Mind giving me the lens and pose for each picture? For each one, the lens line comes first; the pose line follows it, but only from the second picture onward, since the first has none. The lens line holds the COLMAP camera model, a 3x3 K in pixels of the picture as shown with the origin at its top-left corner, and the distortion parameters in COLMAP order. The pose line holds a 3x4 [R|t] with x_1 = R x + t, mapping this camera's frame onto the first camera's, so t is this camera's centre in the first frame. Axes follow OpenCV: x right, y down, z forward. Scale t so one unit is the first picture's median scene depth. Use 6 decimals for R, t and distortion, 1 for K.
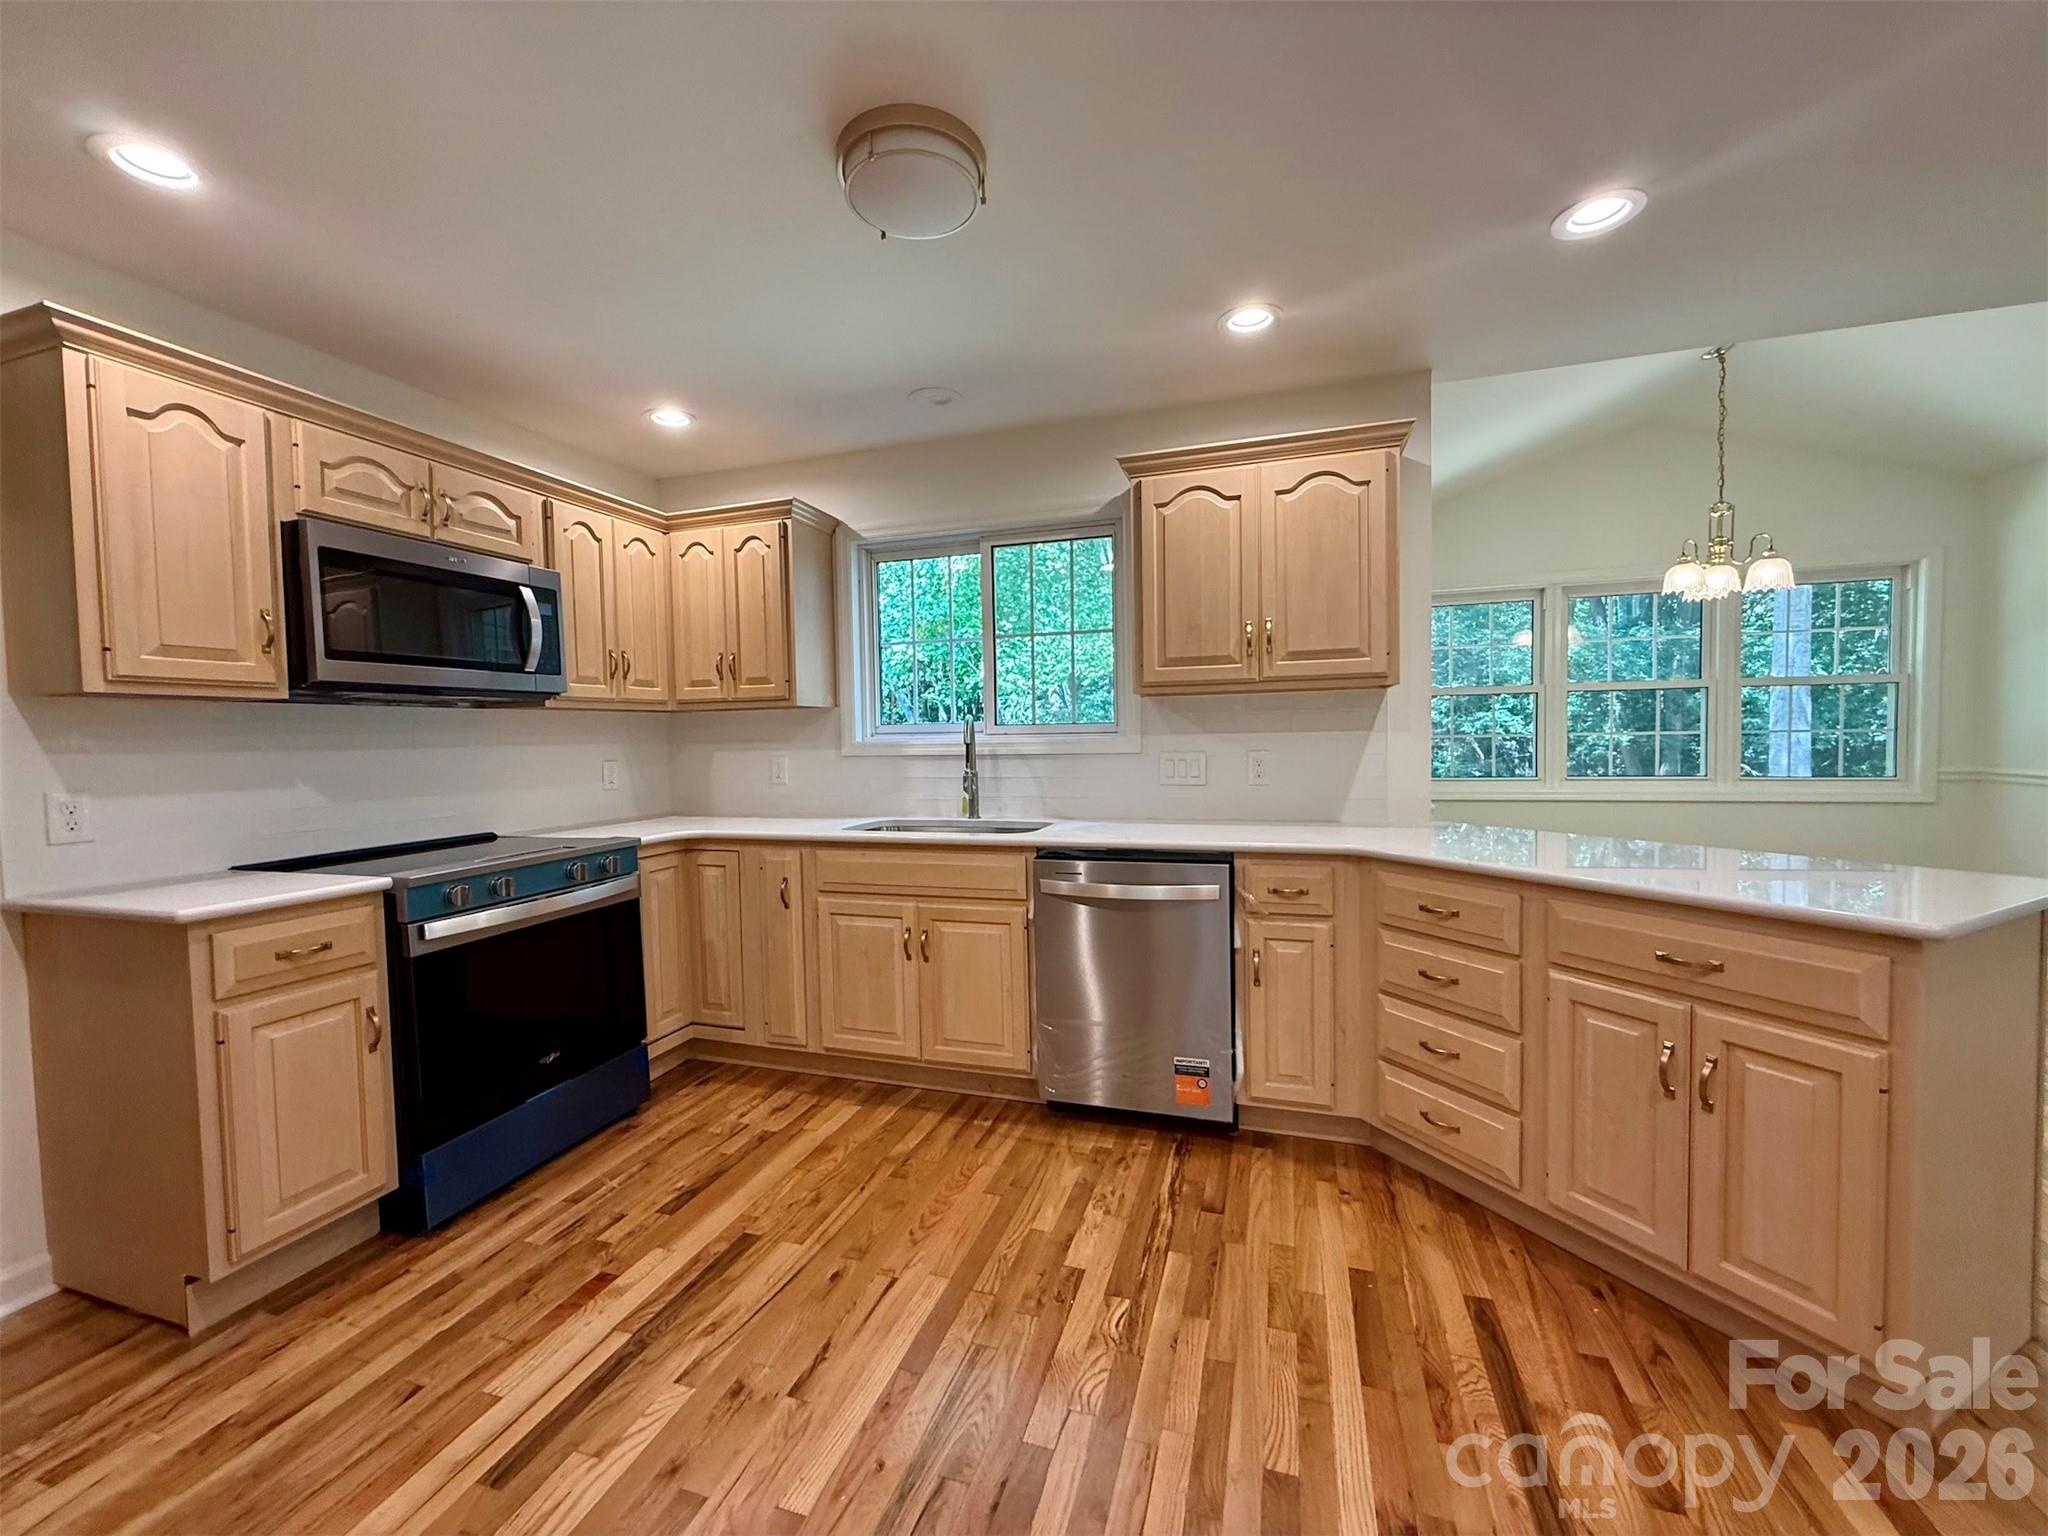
lens RADIAL K [[817.6, 0, 1021.5], [0, 817.6, 765.6], [0, 0, 1]] dist [0.002471, 0.000011]
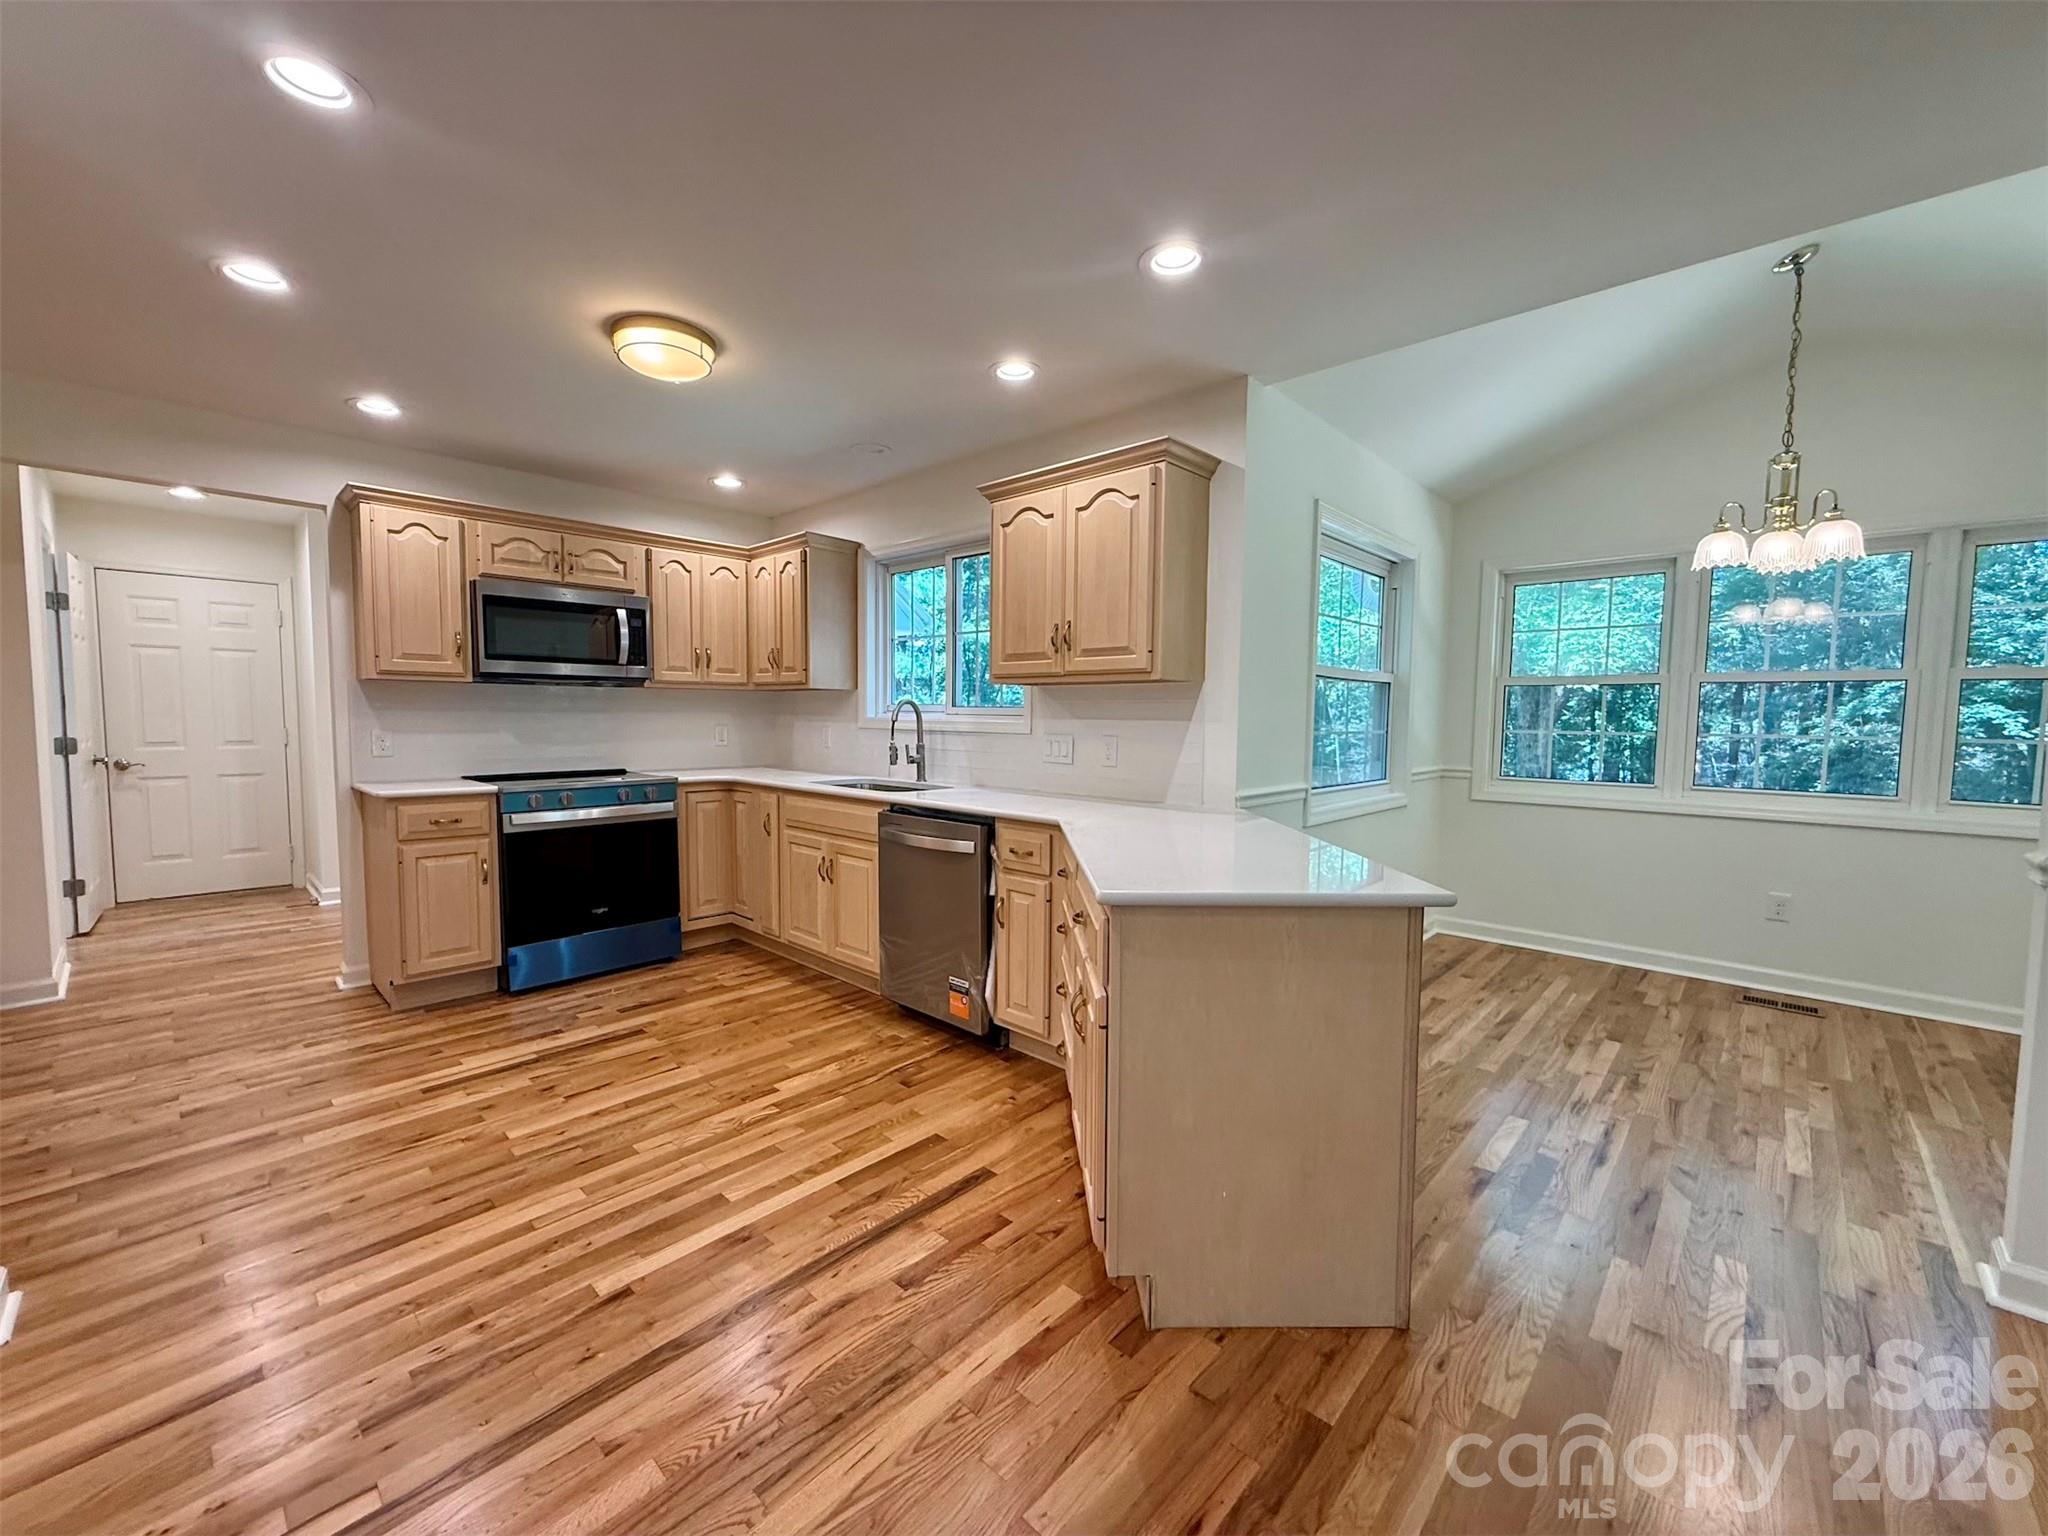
lens RADIAL K [[817.6, 0, 1016.2], [0, 817.6, 765.9], [0, 0, 1]] dist [0.002471, 0.000011]
pose [[0.904070, 0.056118, -0.423684, 0.780559], [-0.043640, 0.998282, 0.039105, -0.018133], [0.425151, -0.016864, 0.904965, -0.082022]]
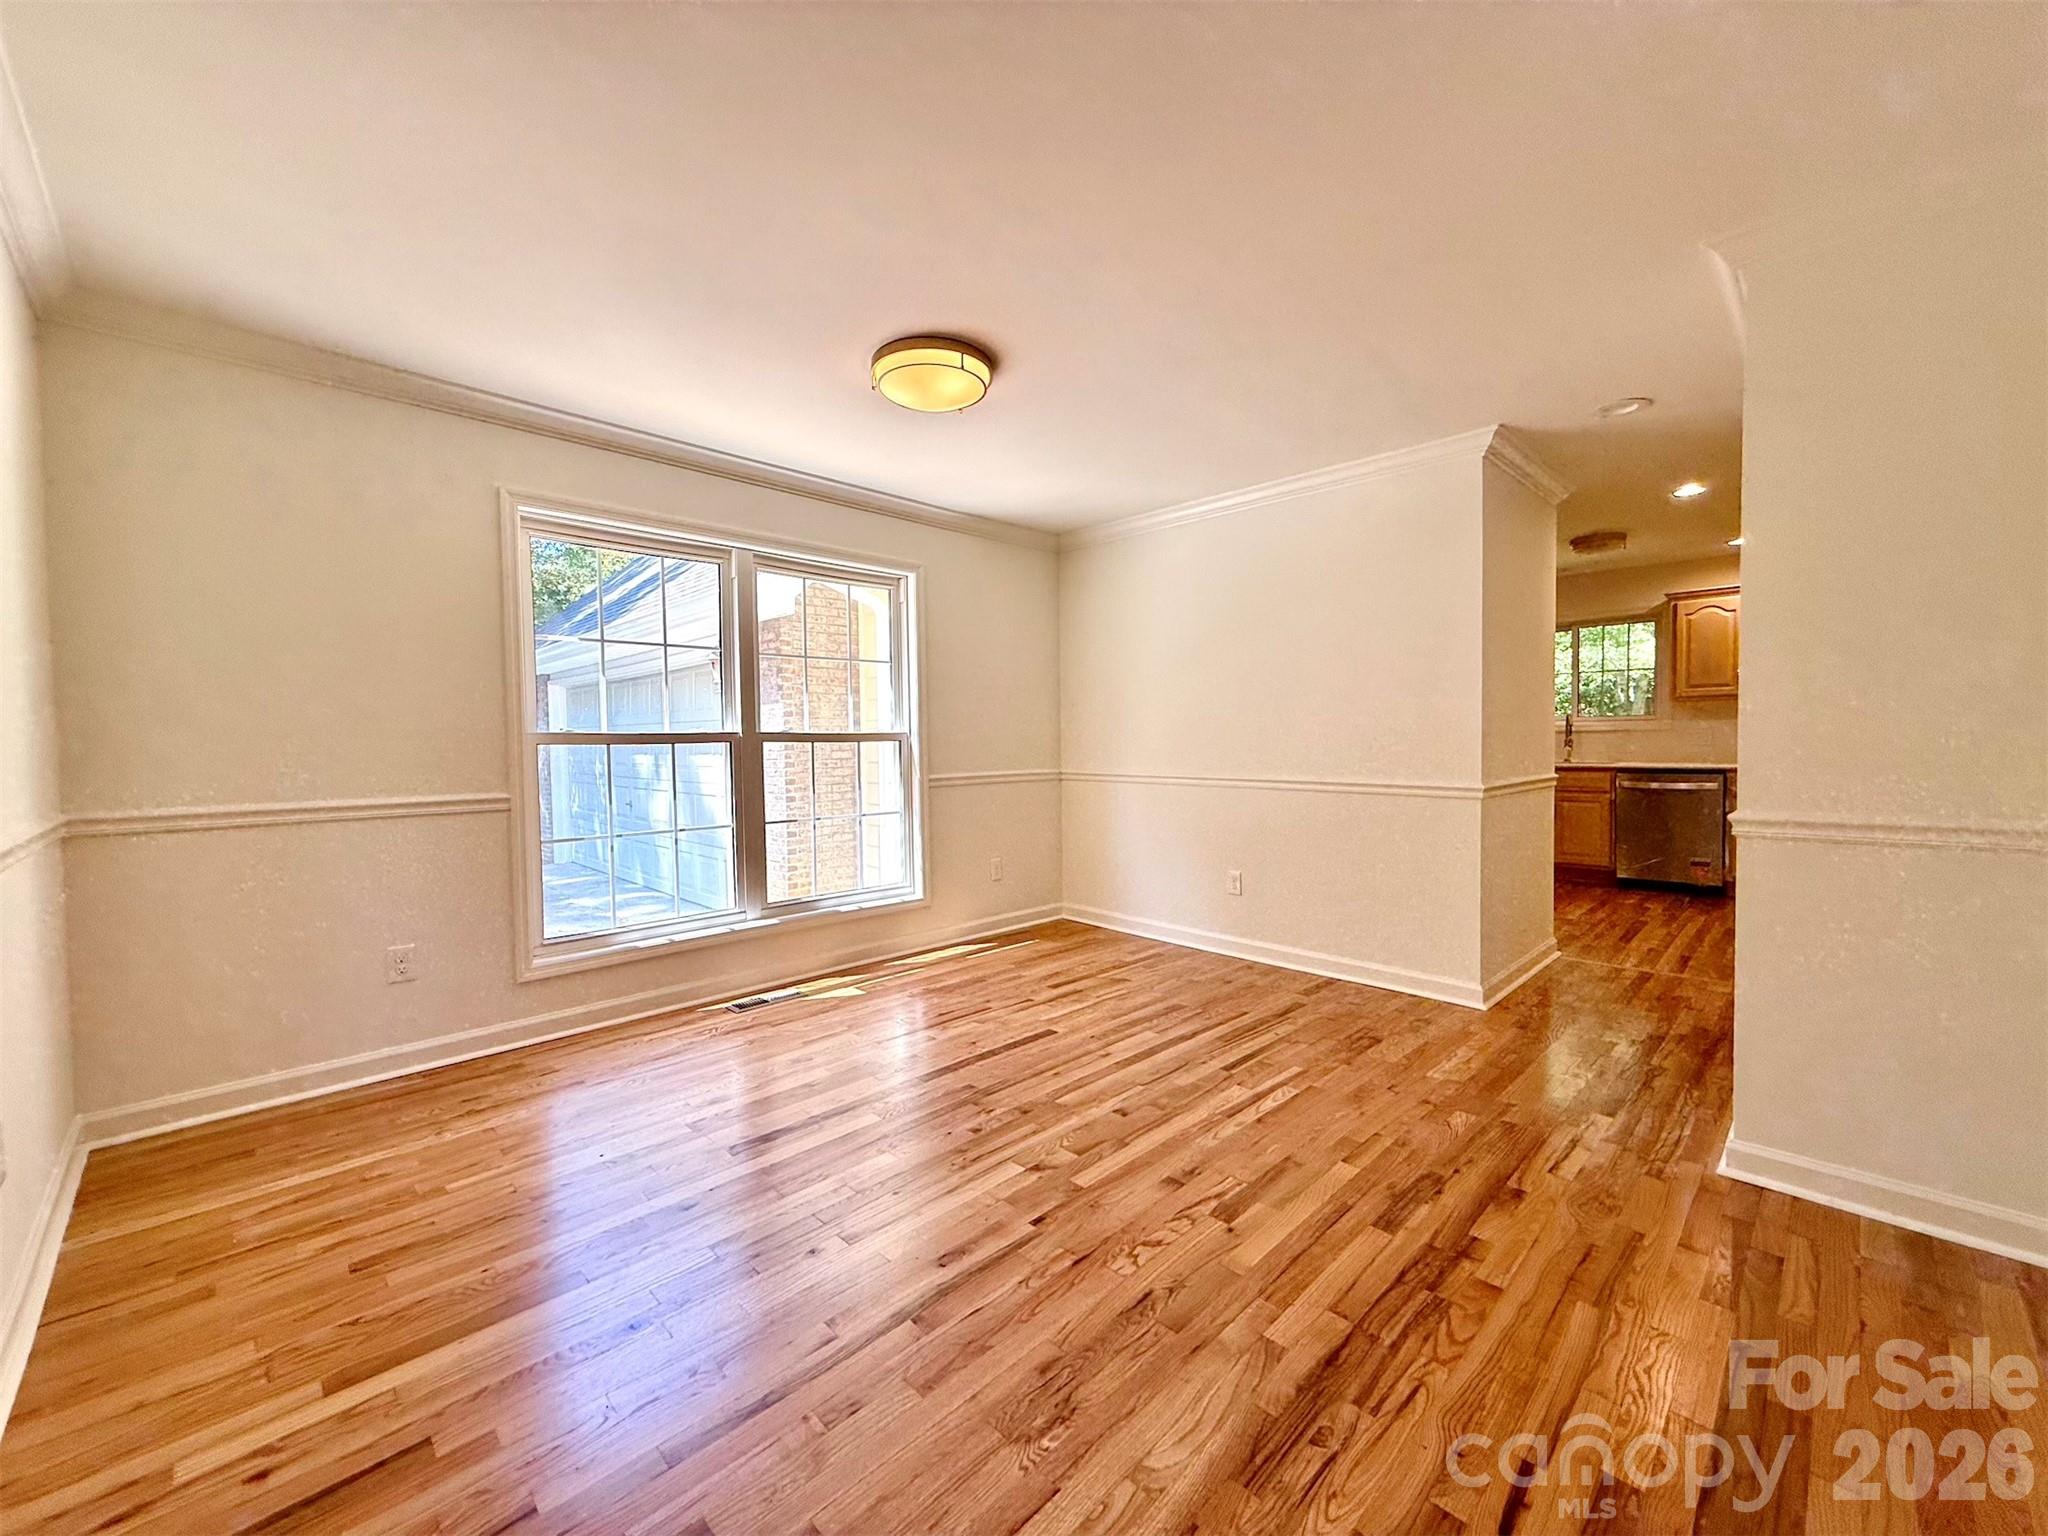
lens RADIAL K [[817.6, 0, 1025.2], [0, 817.6, 765.1], [0, 0, 1]] dist [0.002471, 0.000011]
pose [[0.886780, 0.019464, -0.461783, -0.417417], [-0.018433, 0.999807, 0.006742, 0.110439], [0.461825, 0.002533, 0.886968, -1.913788]]
